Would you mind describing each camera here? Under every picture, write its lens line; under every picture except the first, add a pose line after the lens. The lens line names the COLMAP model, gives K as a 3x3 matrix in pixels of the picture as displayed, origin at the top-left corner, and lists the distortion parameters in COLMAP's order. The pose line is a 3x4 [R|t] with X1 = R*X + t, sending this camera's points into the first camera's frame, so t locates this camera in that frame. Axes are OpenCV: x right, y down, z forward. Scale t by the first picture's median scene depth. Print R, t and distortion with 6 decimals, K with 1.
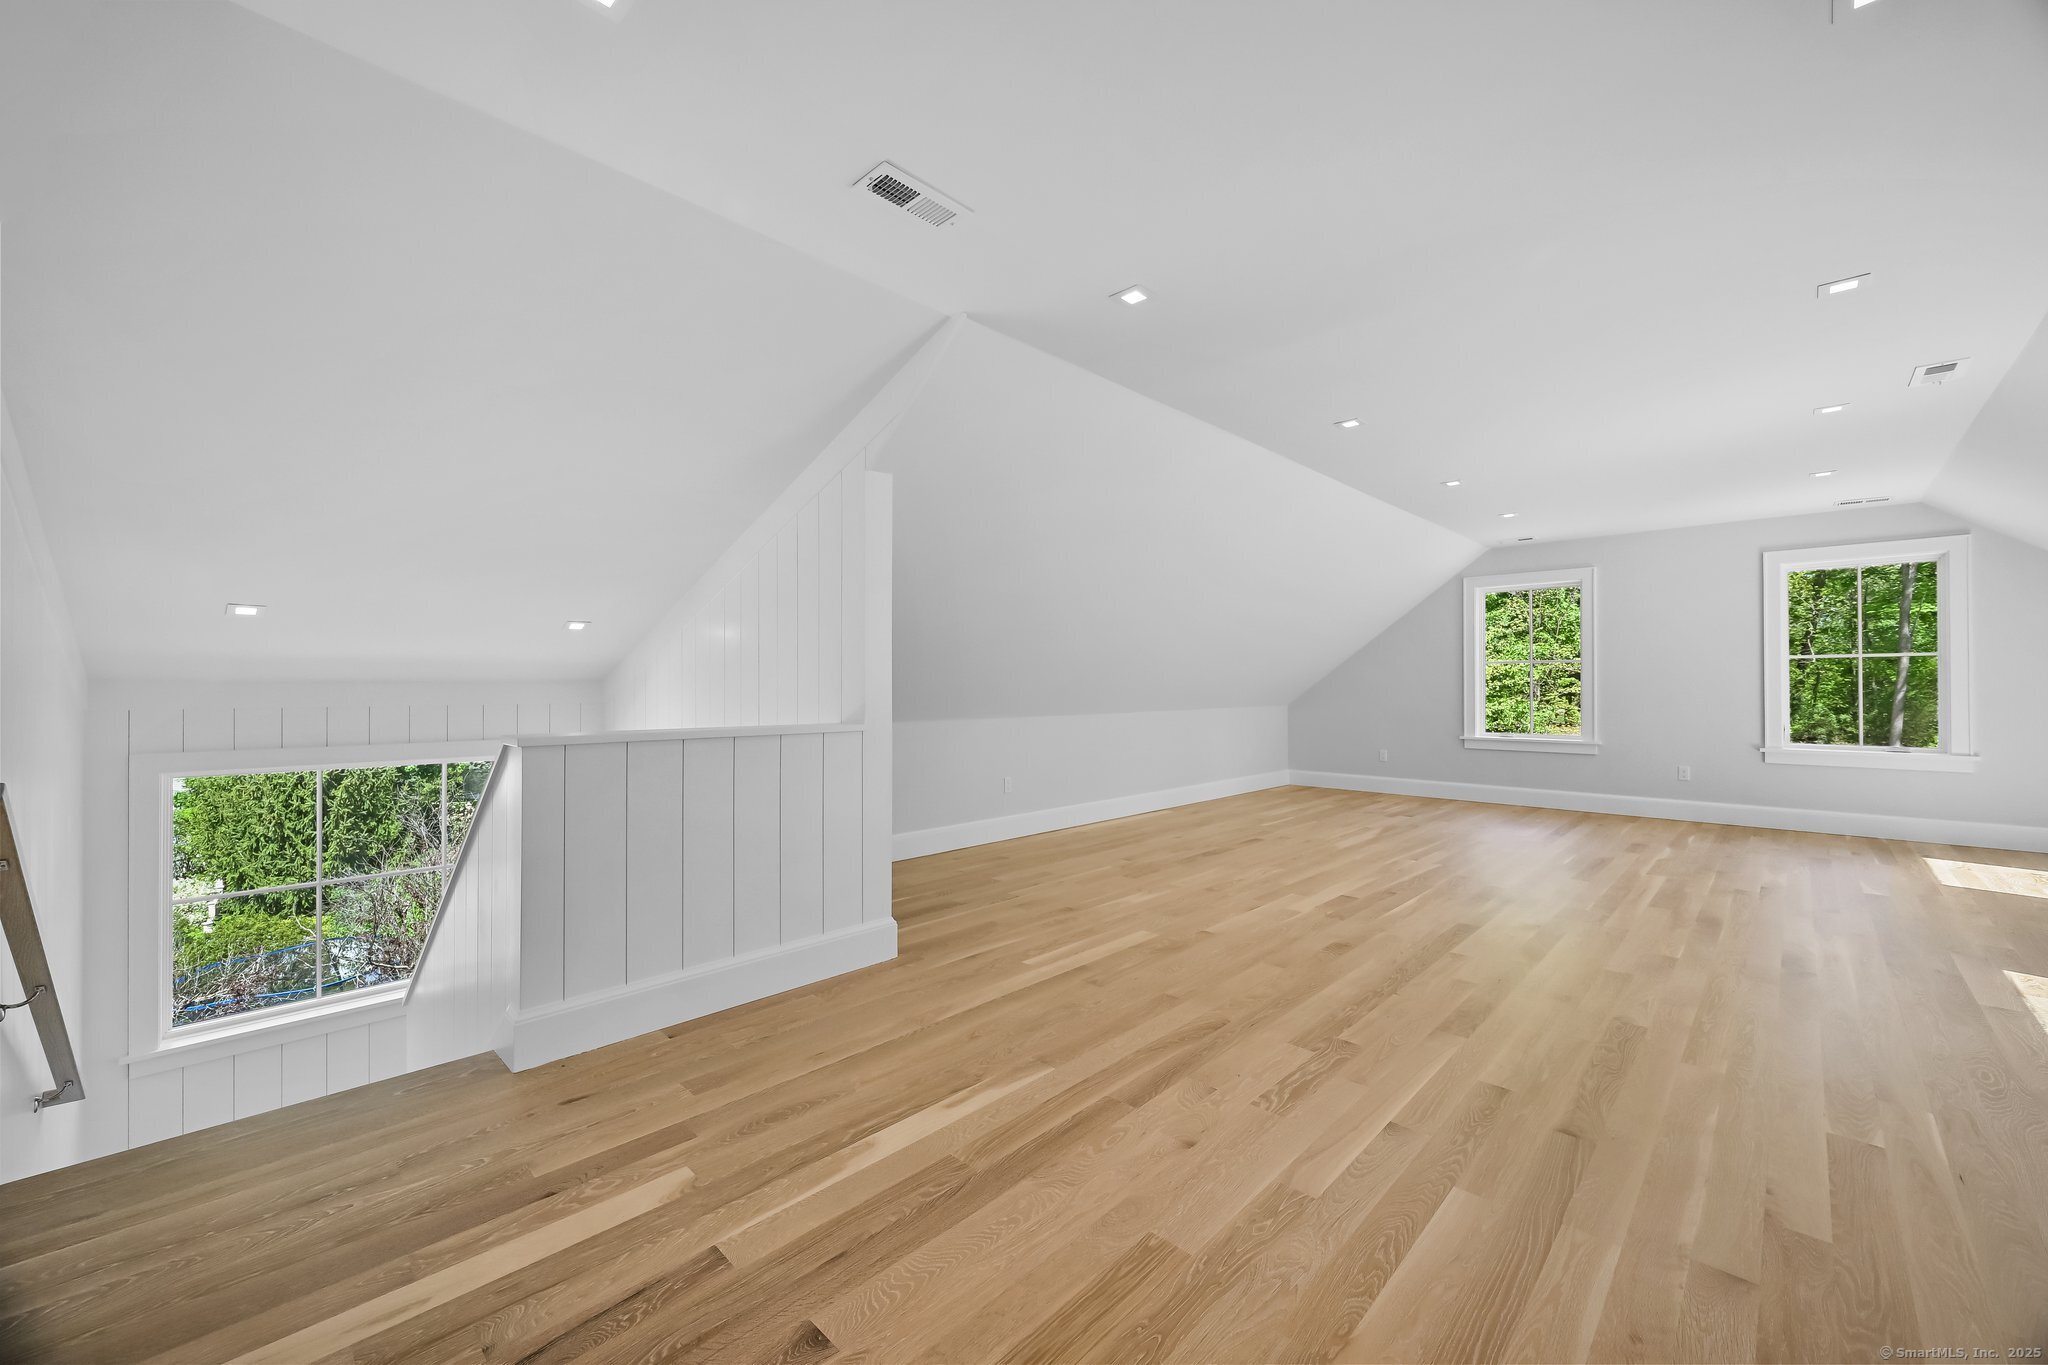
lens RADIAL K [[802.7, 0, 1021.9], [0, 802.7, 683.6], [0, 0, 1]] dist [-0.001543, -0.000030]
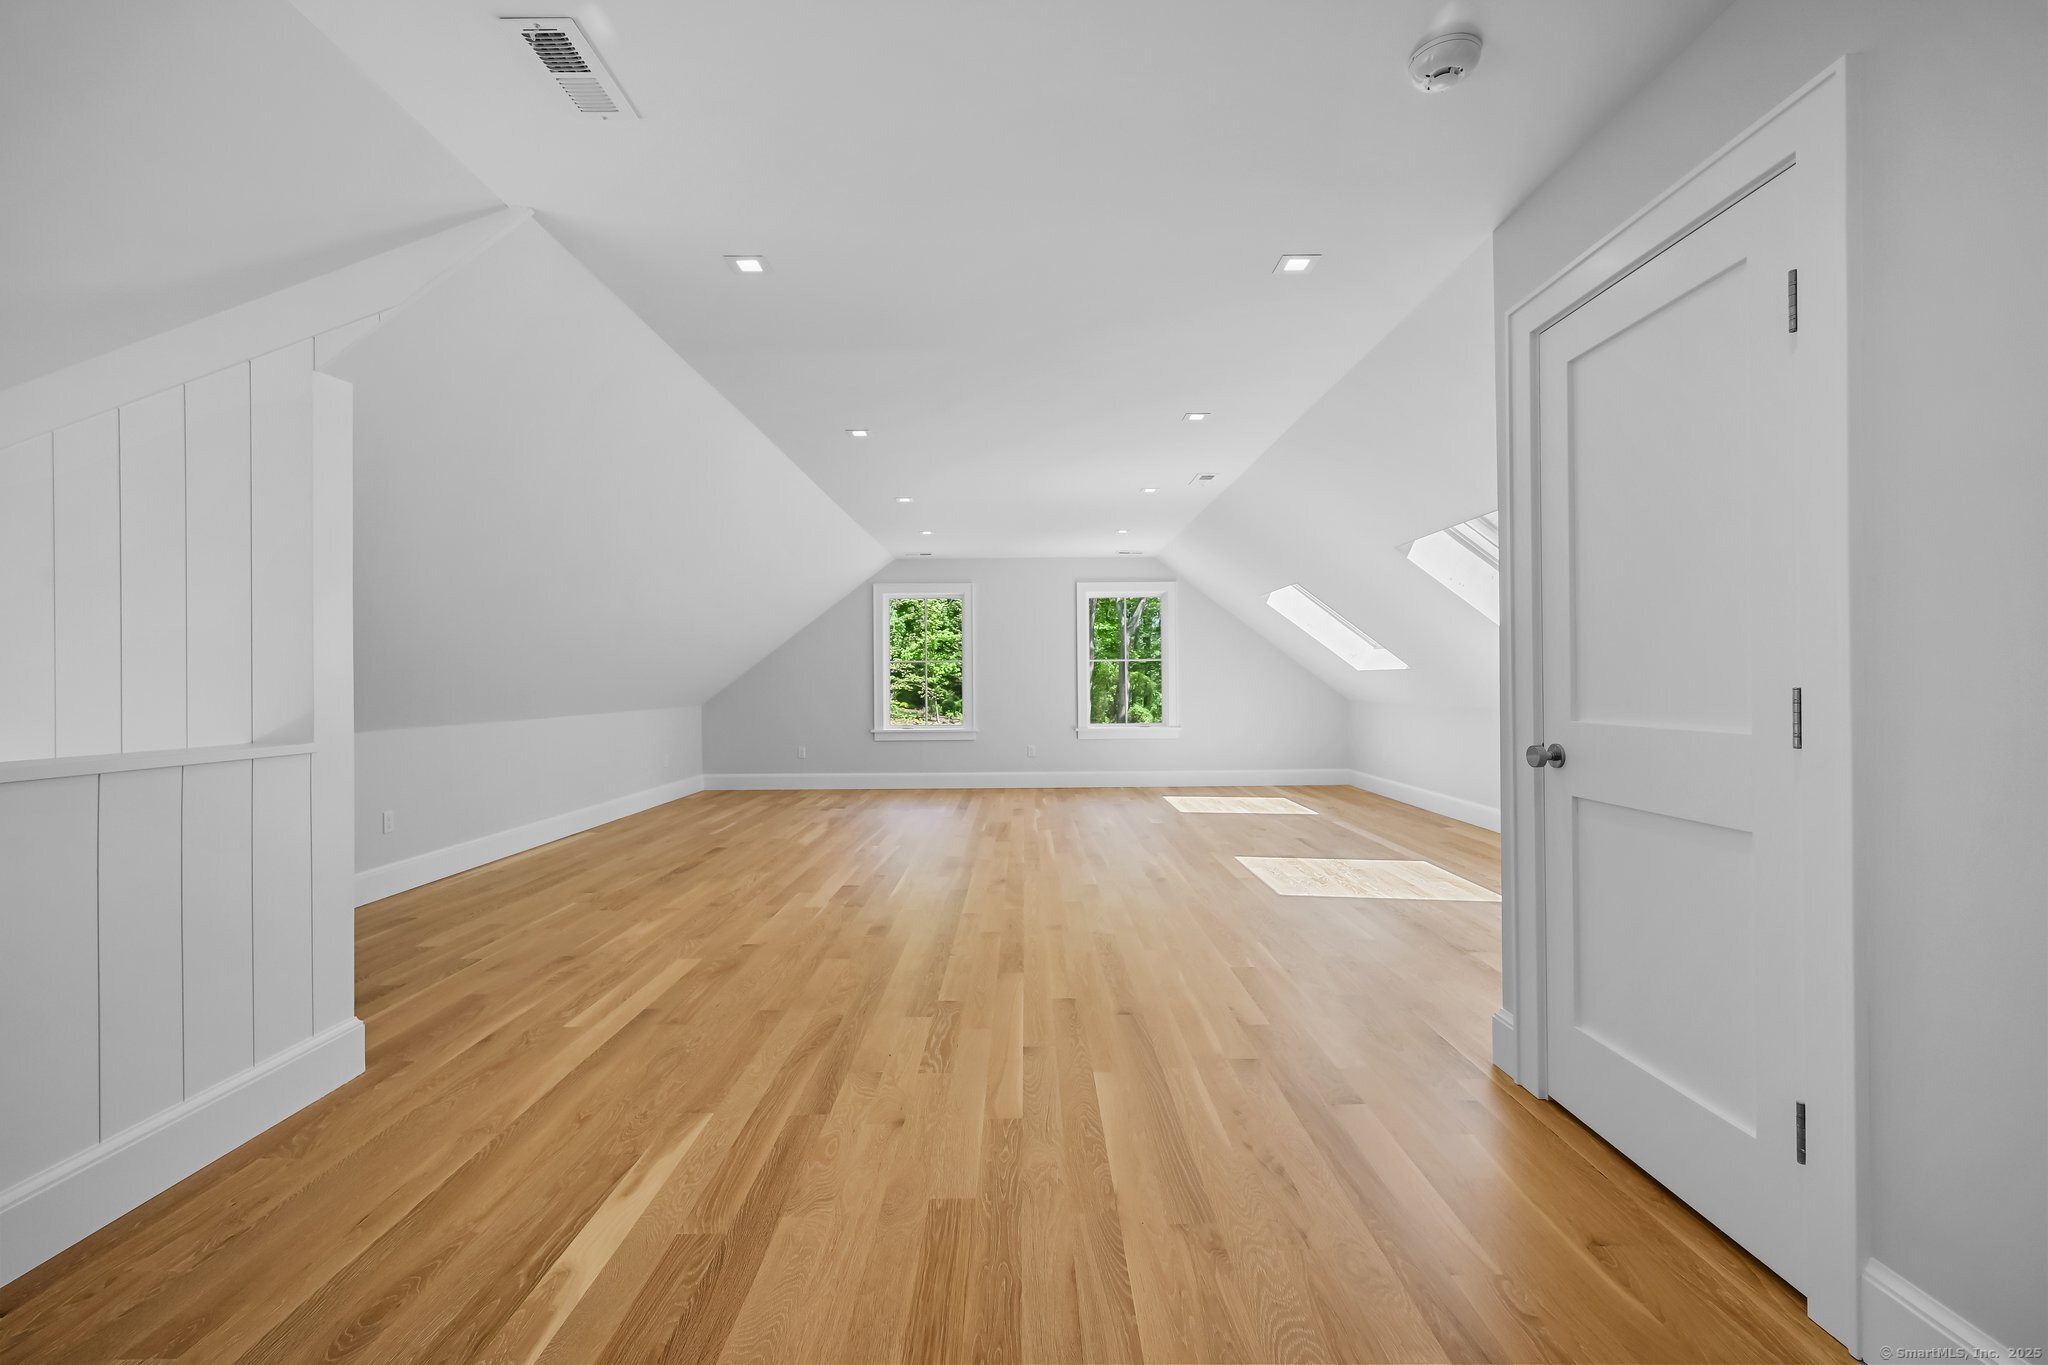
lens RADIAL K [[867.8, 0, 1029.2], [0, 867.8, 679.2], [0, 0, 1]] dist [0.000098, 0.000397]
pose [[0.707513, -0.001827, 0.706698, -0.317214], [0.004502, 0.999988, -0.001922, 0.001321], [-0.706686, 0.004541, 0.707513, 0.055613]]
